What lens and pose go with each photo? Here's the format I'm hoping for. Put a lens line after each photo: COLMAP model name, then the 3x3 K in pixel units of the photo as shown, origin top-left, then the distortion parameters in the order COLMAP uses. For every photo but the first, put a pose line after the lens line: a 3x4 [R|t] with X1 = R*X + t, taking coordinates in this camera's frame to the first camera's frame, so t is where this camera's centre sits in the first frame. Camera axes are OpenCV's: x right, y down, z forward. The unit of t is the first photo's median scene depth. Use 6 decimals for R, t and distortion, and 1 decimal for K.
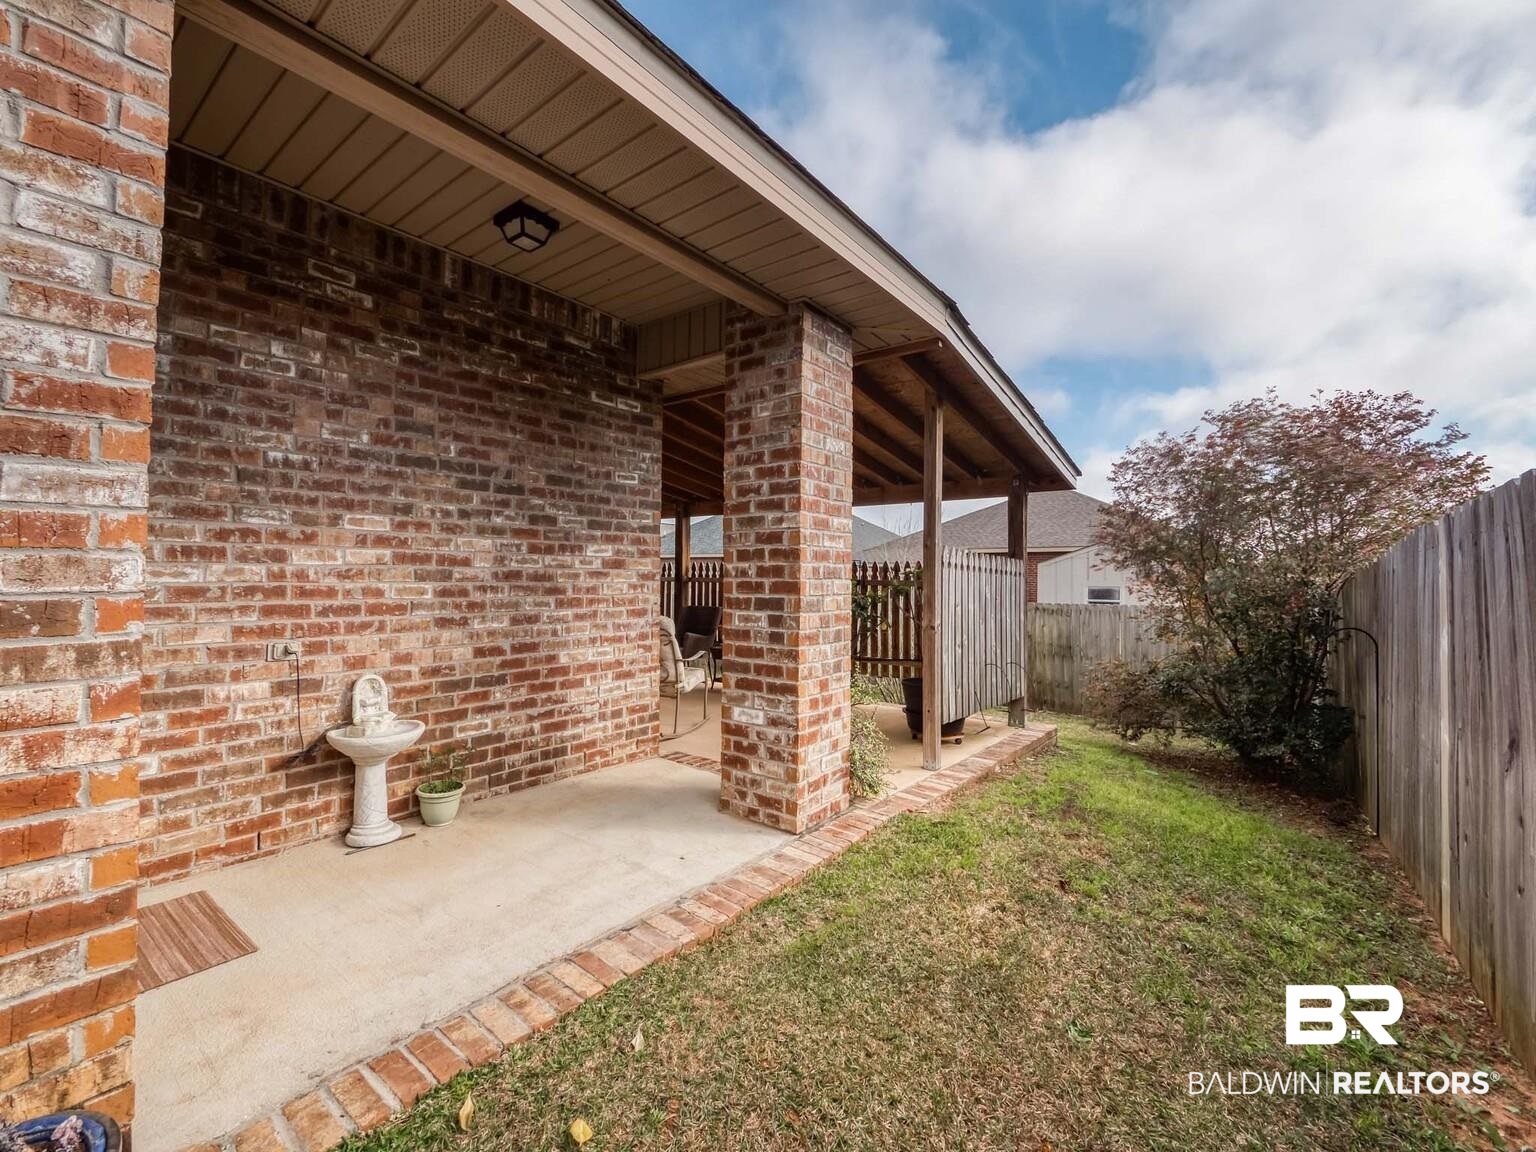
lens RADIAL K [[625.1, 0, 753.8], [0, 625.1, 565.8], [0, 0, 1]] dist [-0.030843, 0.006257]
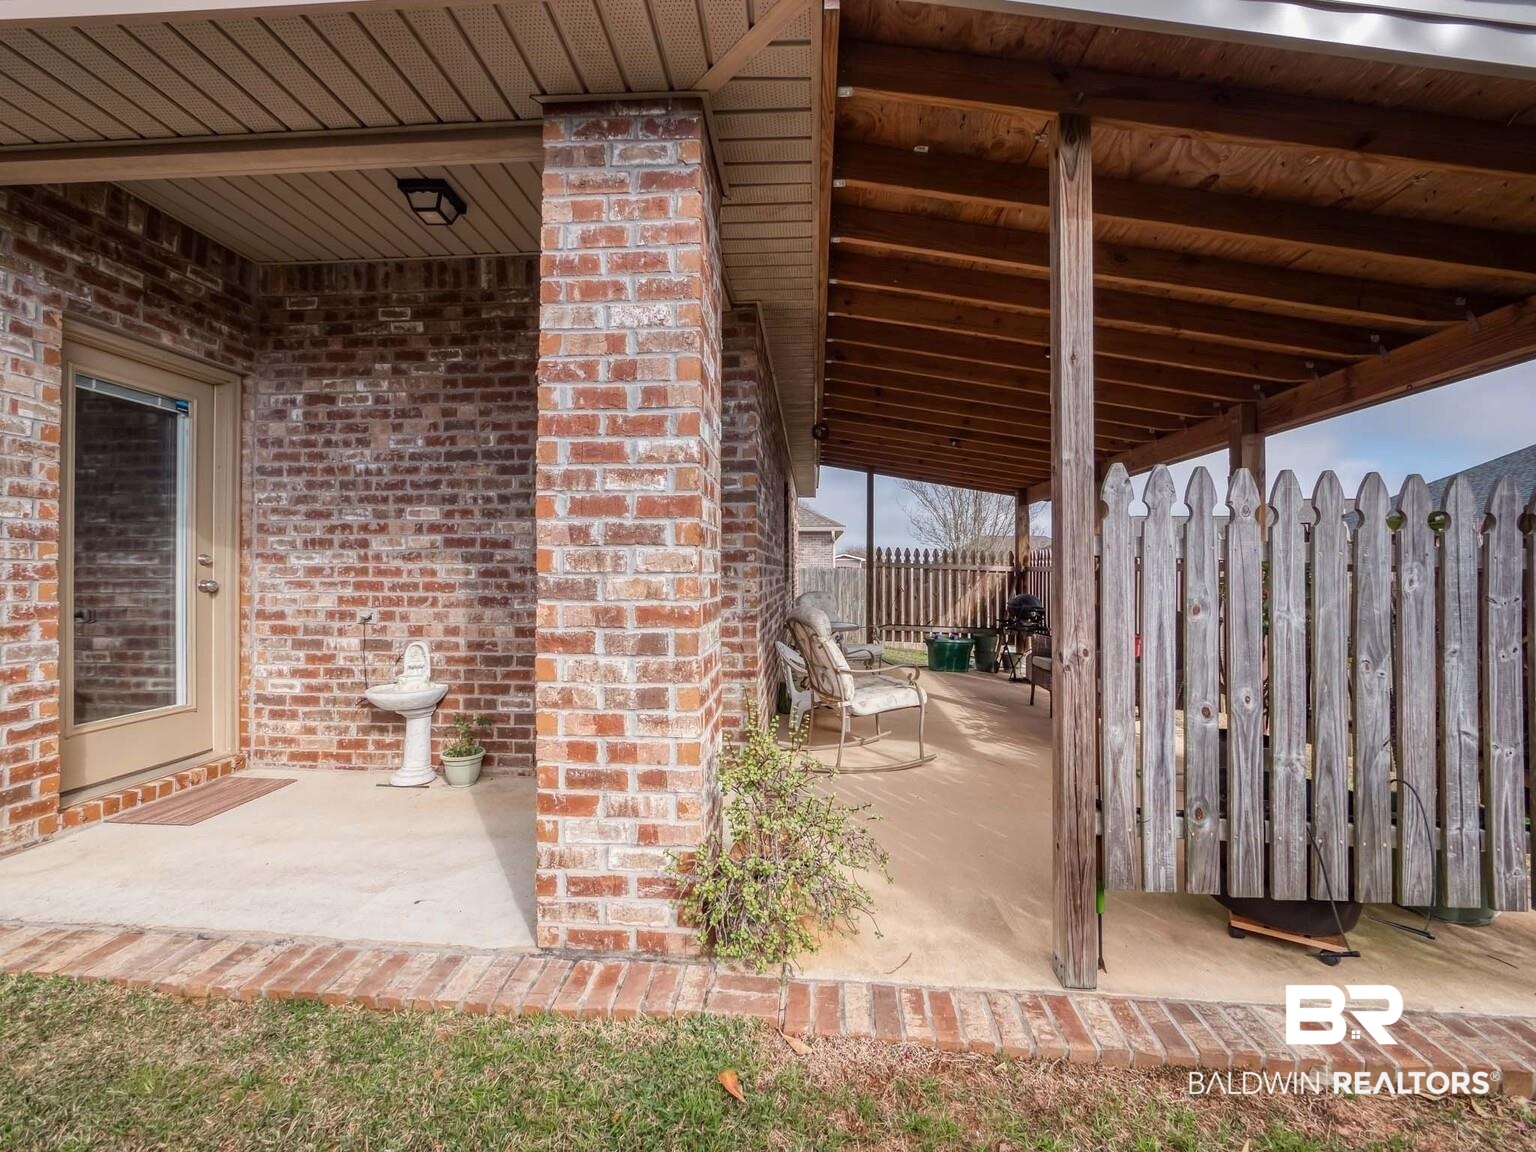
lens RADIAL K [[625.1, 0, 773.4], [0, 625.1, 568.0], [0, 0, 1]] dist [-0.030843, 0.006257]
pose [[0.598102, -0.012762, -0.801318, 0.743397], [0.018251, 0.999831, -0.002302, 0.051107], [0.801212, -0.013248, 0.598234, 0.846534]]
